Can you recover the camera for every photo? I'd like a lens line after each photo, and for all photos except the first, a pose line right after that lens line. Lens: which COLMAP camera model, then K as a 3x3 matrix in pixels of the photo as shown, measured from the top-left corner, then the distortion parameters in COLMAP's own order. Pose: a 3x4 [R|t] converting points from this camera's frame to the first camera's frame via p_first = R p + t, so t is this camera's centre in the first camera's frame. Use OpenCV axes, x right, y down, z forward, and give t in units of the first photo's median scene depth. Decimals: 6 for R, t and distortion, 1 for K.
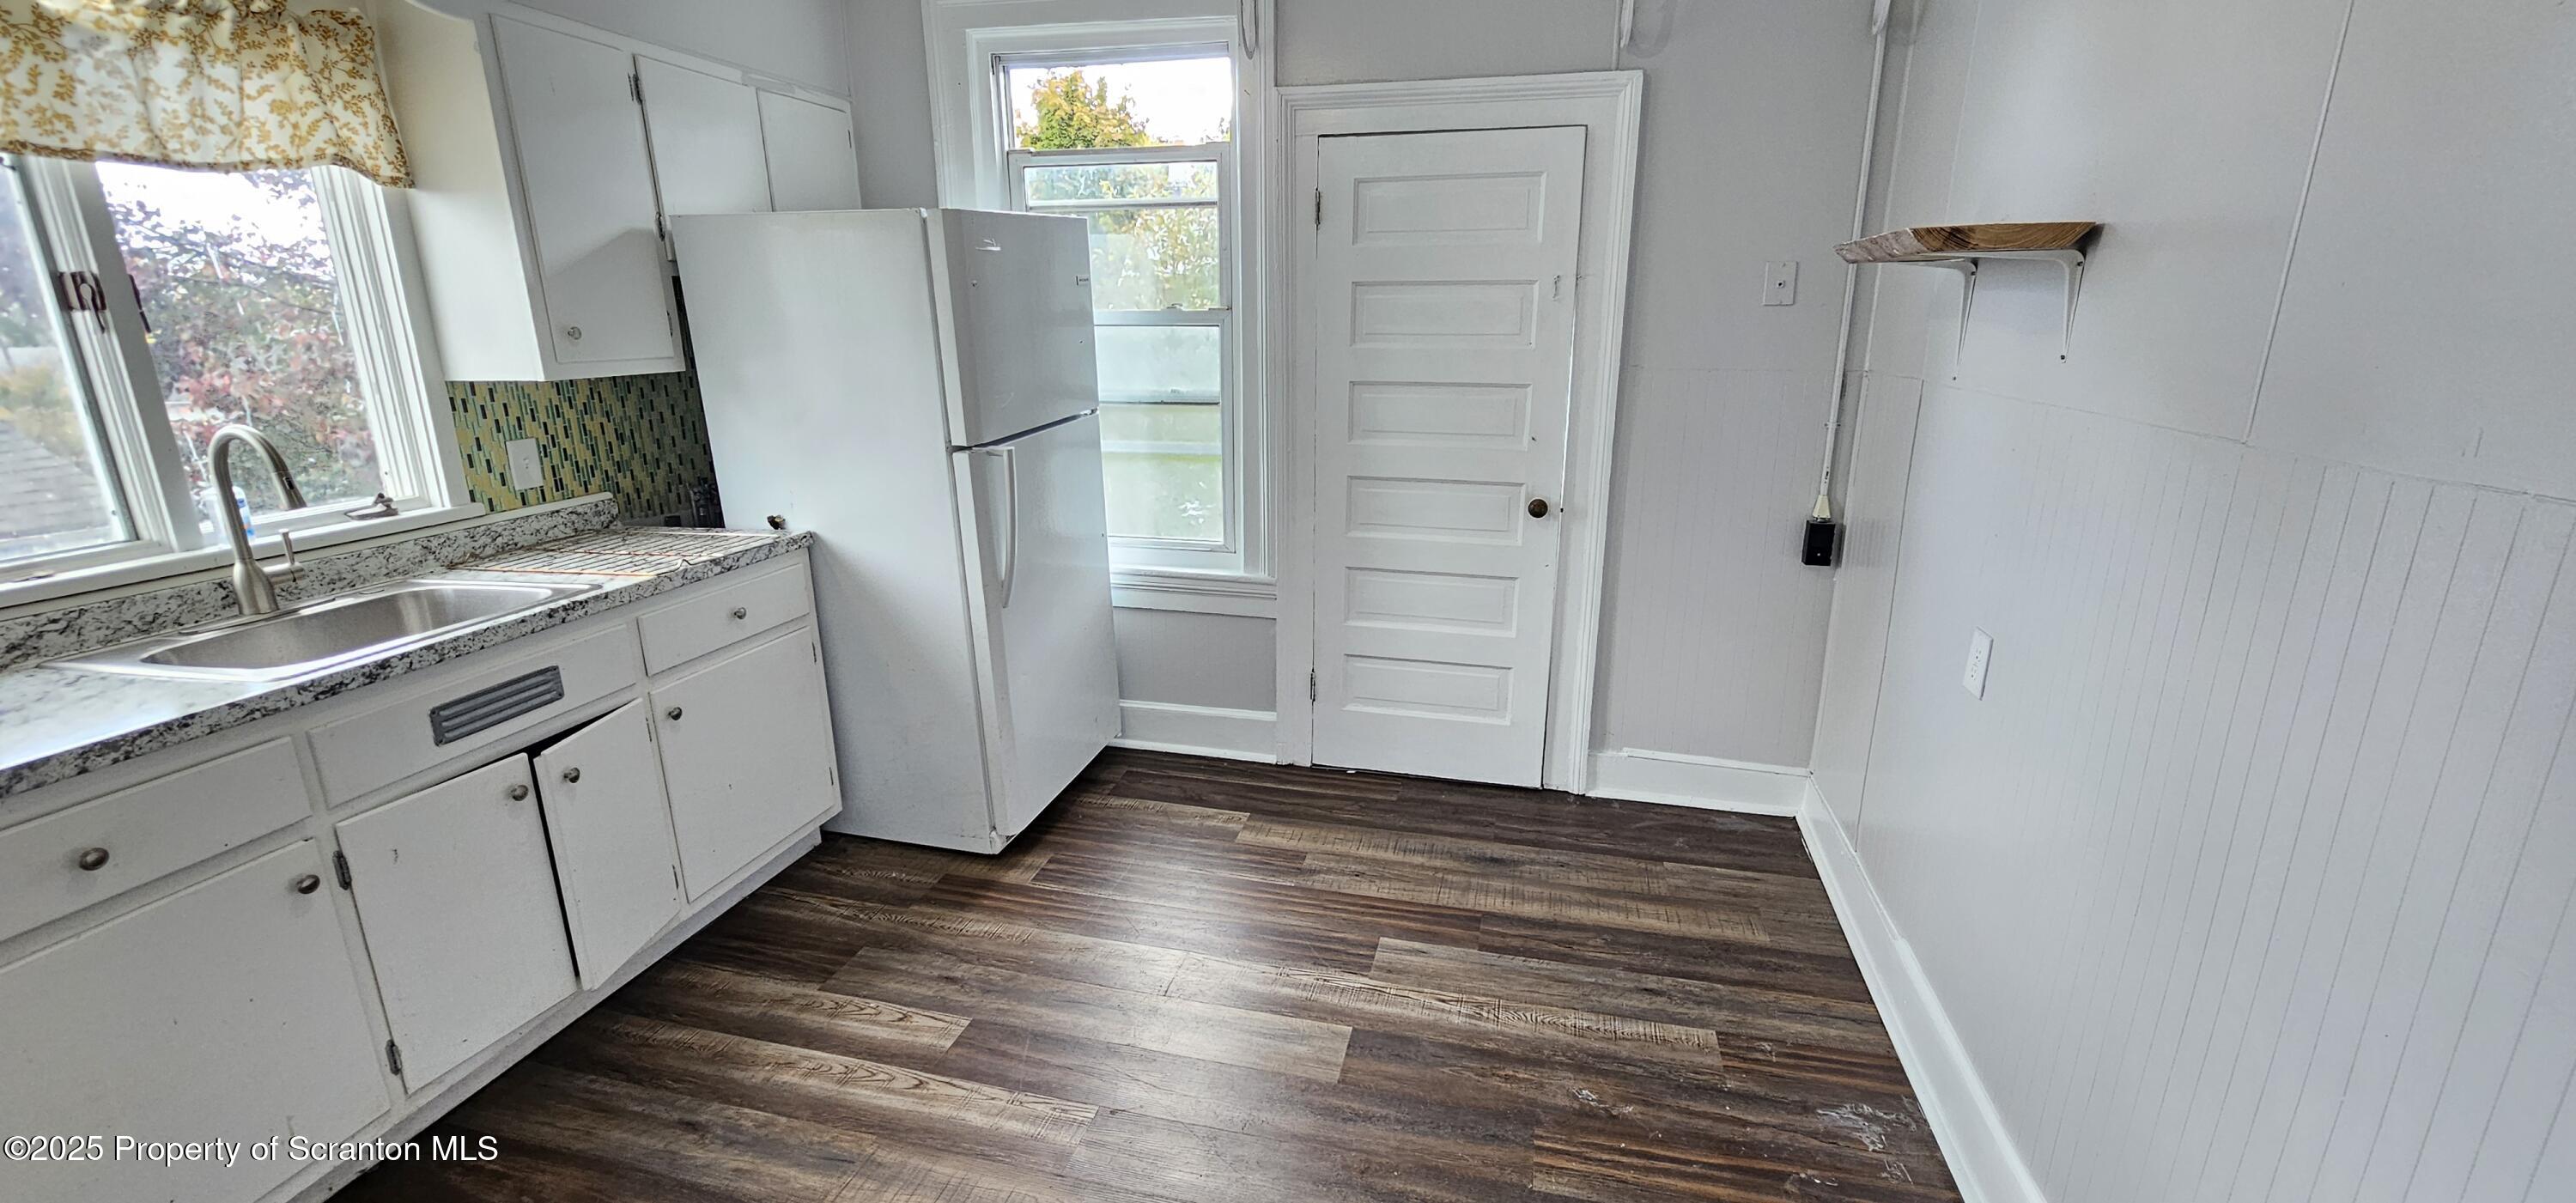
lens RADIAL K [[1056.0, 0, 1296.1], [0, 1056.0, 603.4], [0, 0, 1]] dist [-0.002313, -0.000759]
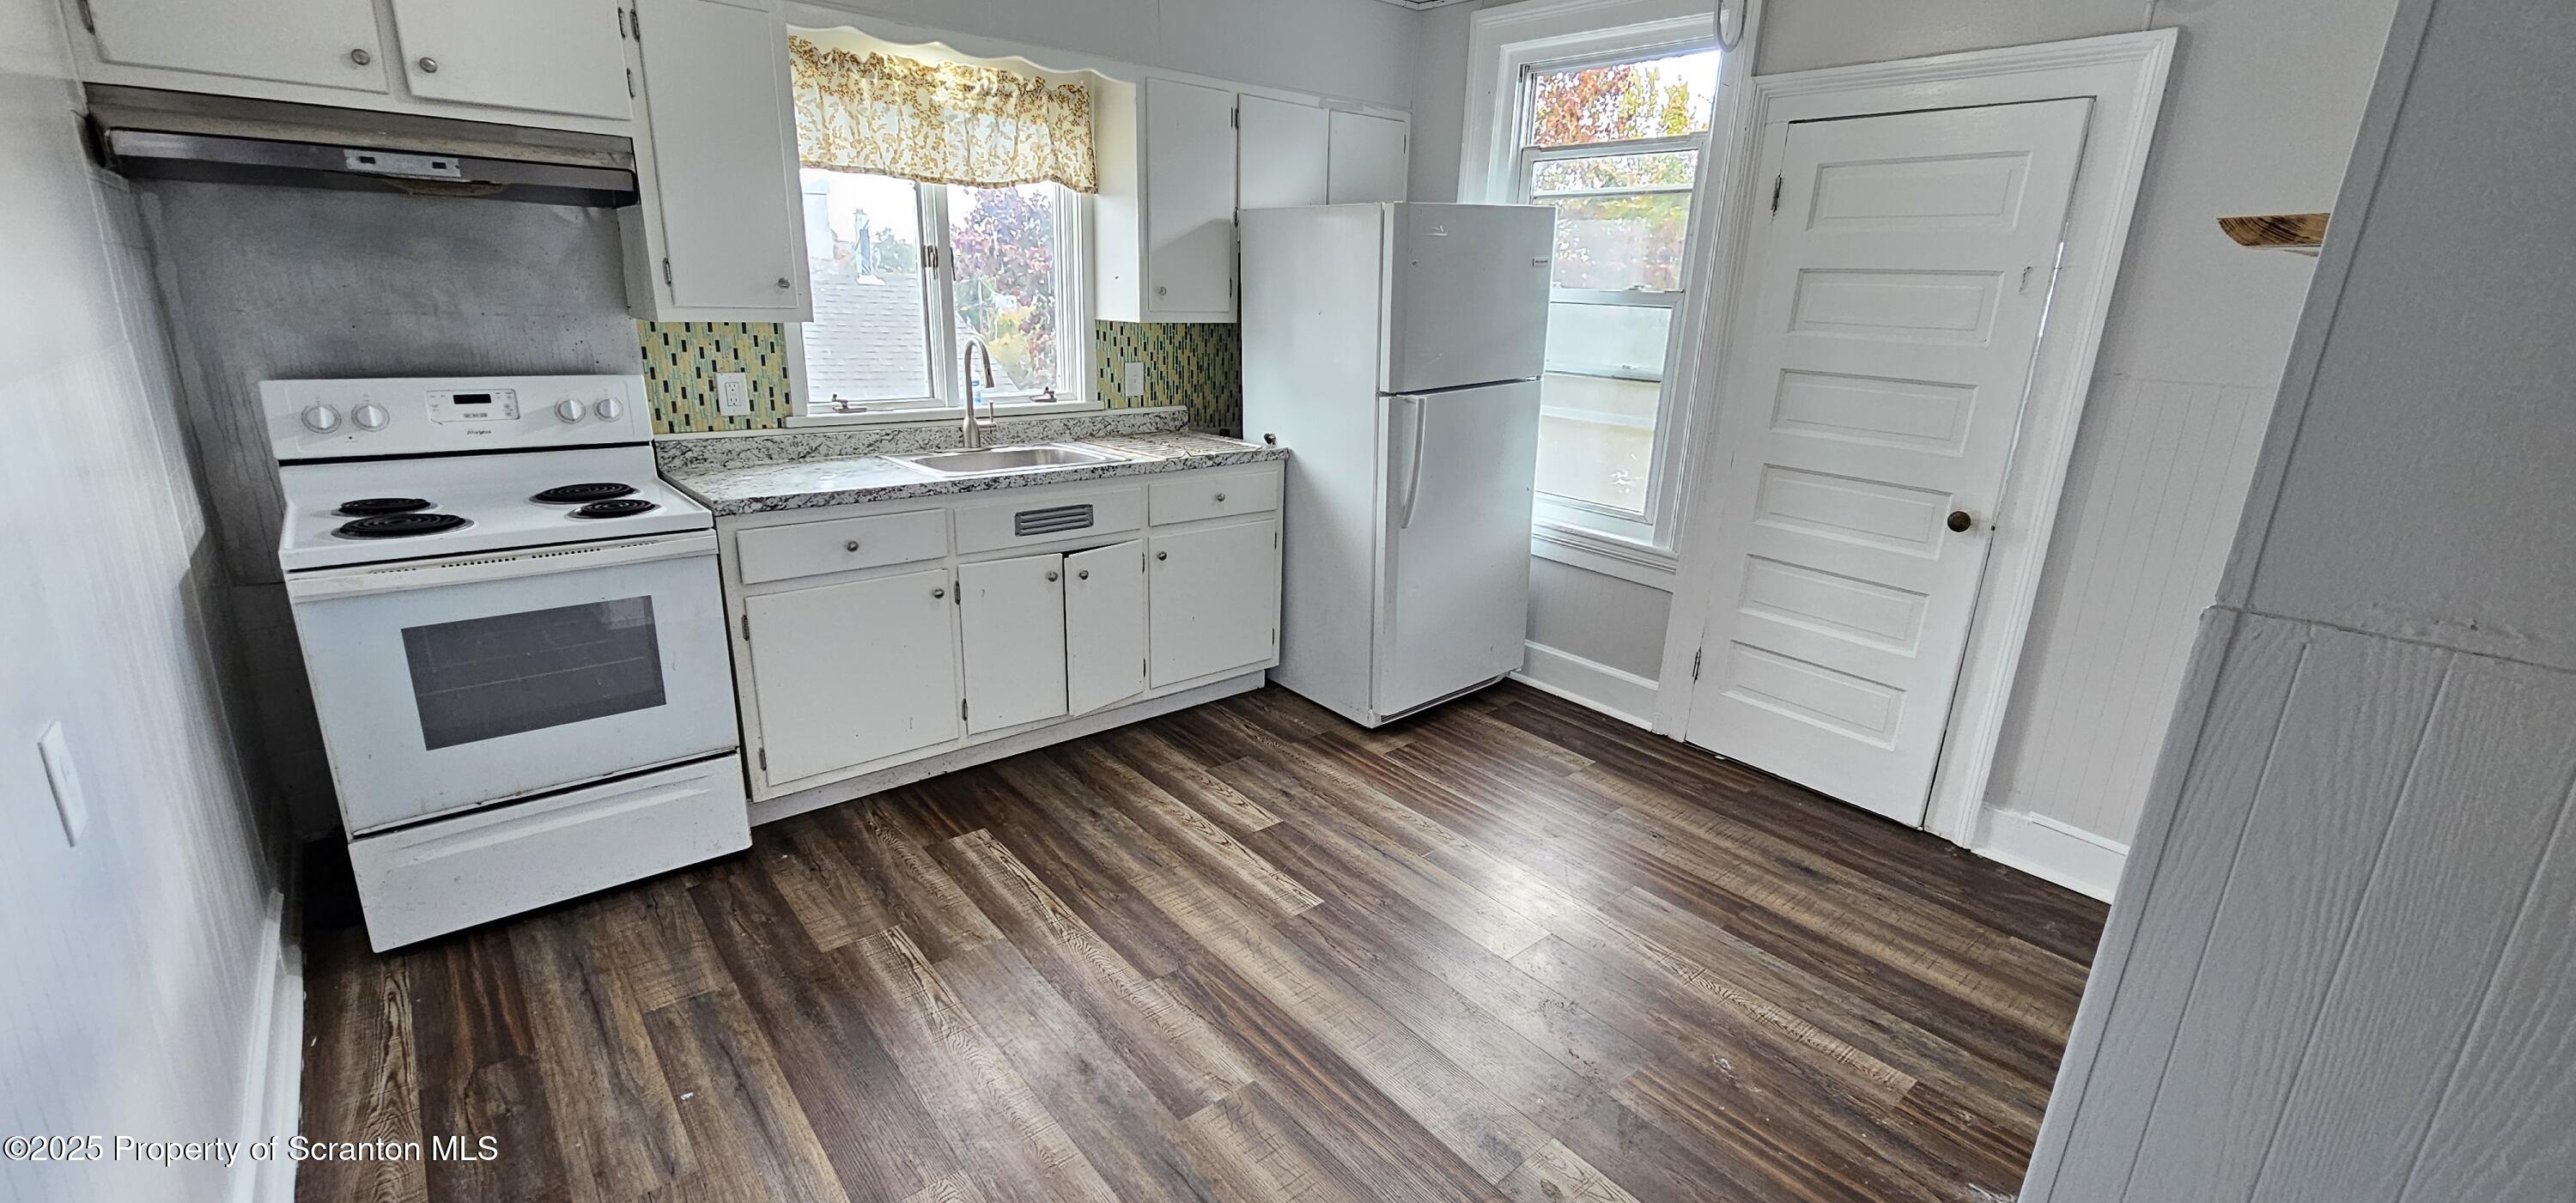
lens RADIAL K [[1056.0, 0, 1290.1], [0, 1056.0, 599.0], [0, 0, 1]] dist [-0.002313, -0.000759]
pose [[0.806606, 0.196289, -0.557546, 0.334653], [-0.189244, 0.979359, 0.071011, 0.023498], [0.559977, 0.048234, 0.827103, -0.087738]]
